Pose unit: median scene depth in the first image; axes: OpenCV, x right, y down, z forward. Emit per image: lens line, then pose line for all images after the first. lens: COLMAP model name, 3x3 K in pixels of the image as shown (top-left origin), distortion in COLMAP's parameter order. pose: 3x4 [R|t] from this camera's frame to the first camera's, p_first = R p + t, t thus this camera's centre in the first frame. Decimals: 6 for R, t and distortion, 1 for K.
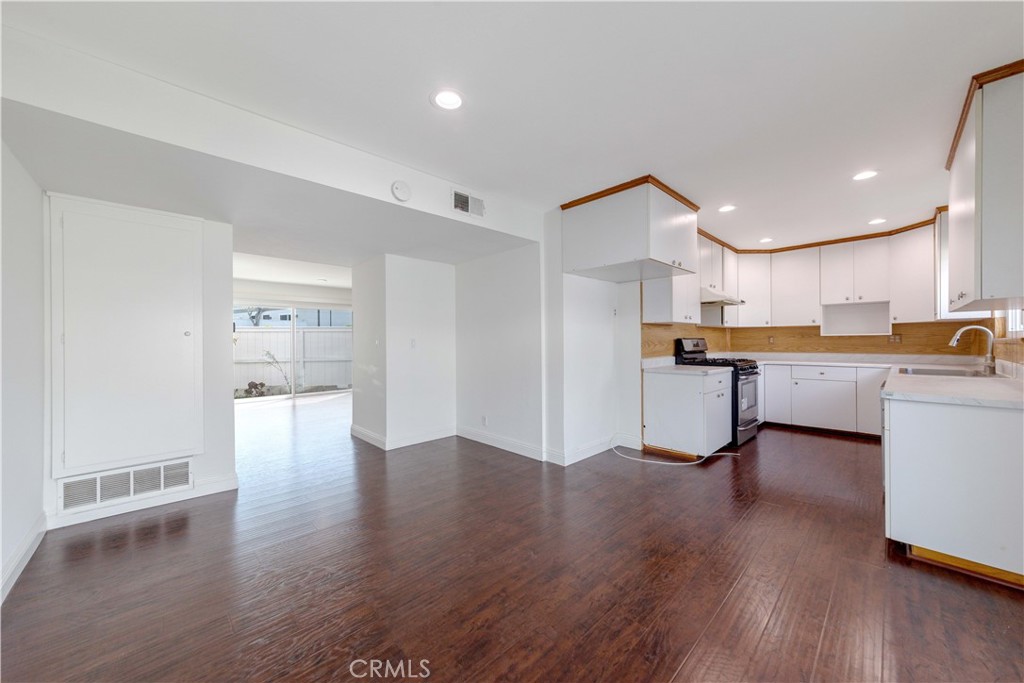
lens RADIAL K [[366.8, 0, 513.1], [0, 366.8, 341.3], [0, 0, 1]] dist [-0.000670, 0.000517]
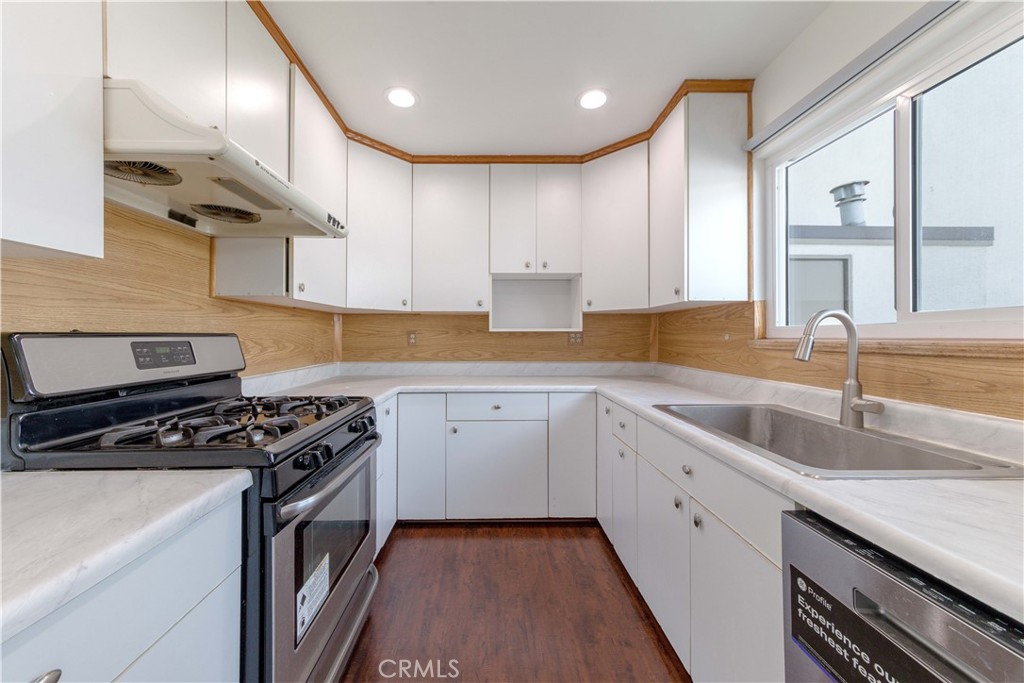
lens RADIAL K [[366.8, 0, 505.1], [0, 366.8, 334.8], [0, 0, 1]] dist [-0.000670, 0.000517]
pose [[0.659577, 0.009070, 0.751582, 0.478688], [-0.004809, 0.999958, -0.007846, -0.006210], [-0.751621, 0.001561, 0.659593, 0.667150]]
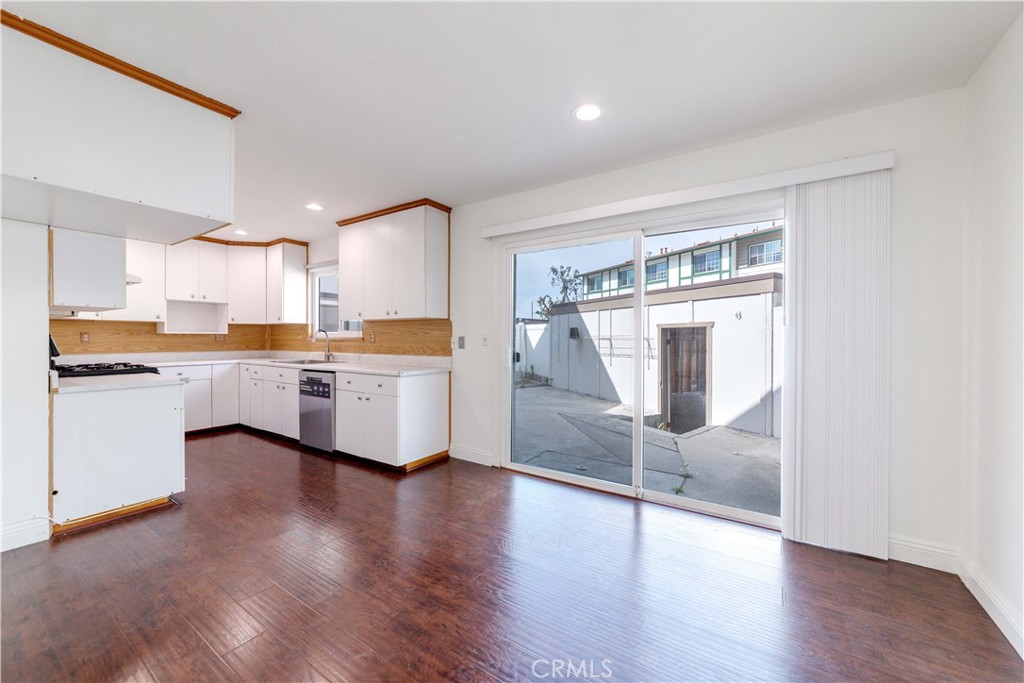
lens RADIAL K [[402.3, 0, 505.9], [0, 402.3, 339.4], [0, 0, 1]] dist [-0.001237, -0.000426]
pose [[-0.209991, 0.003795, 0.977696, -0.327513], [-0.000964, 0.999991, -0.004088, 0.003331], [-0.977703, -0.001801, -0.209985, 0.406286]]
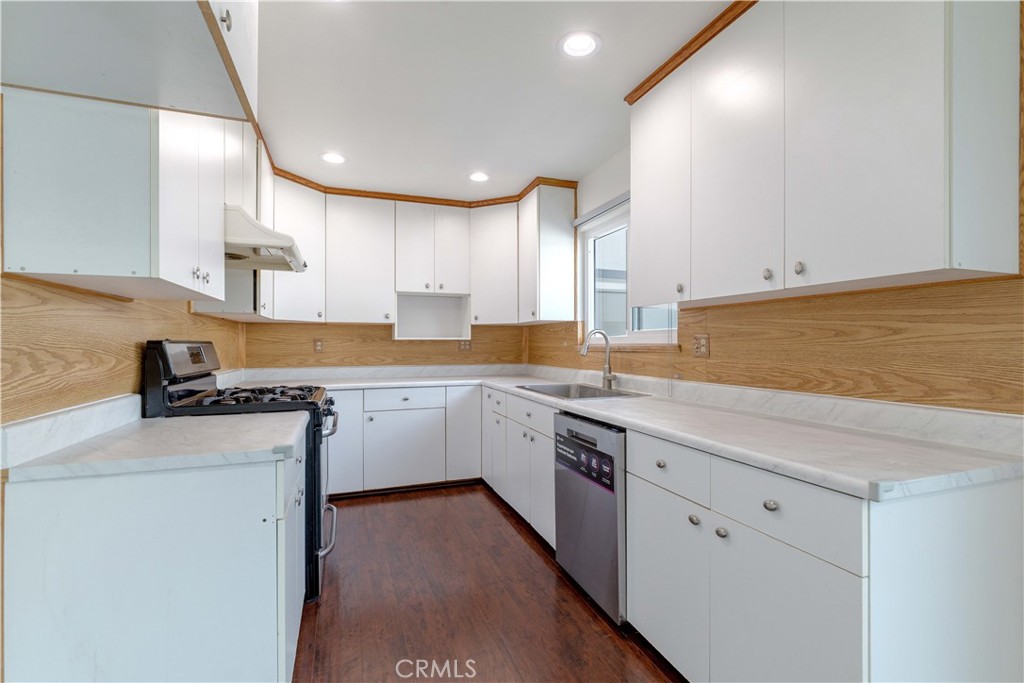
lens RADIAL K [[461.6, 0, 522.0], [0, 461.6, 347.2], [0, 0, 1]] dist [0.001358, -0.000451]
pose [[0.380548, 0.001069, 0.924760, 0.183631], [-0.001532, 0.999999, -0.000526, -0.001605], [-0.924760, -0.001217, 0.380550, 0.513200]]
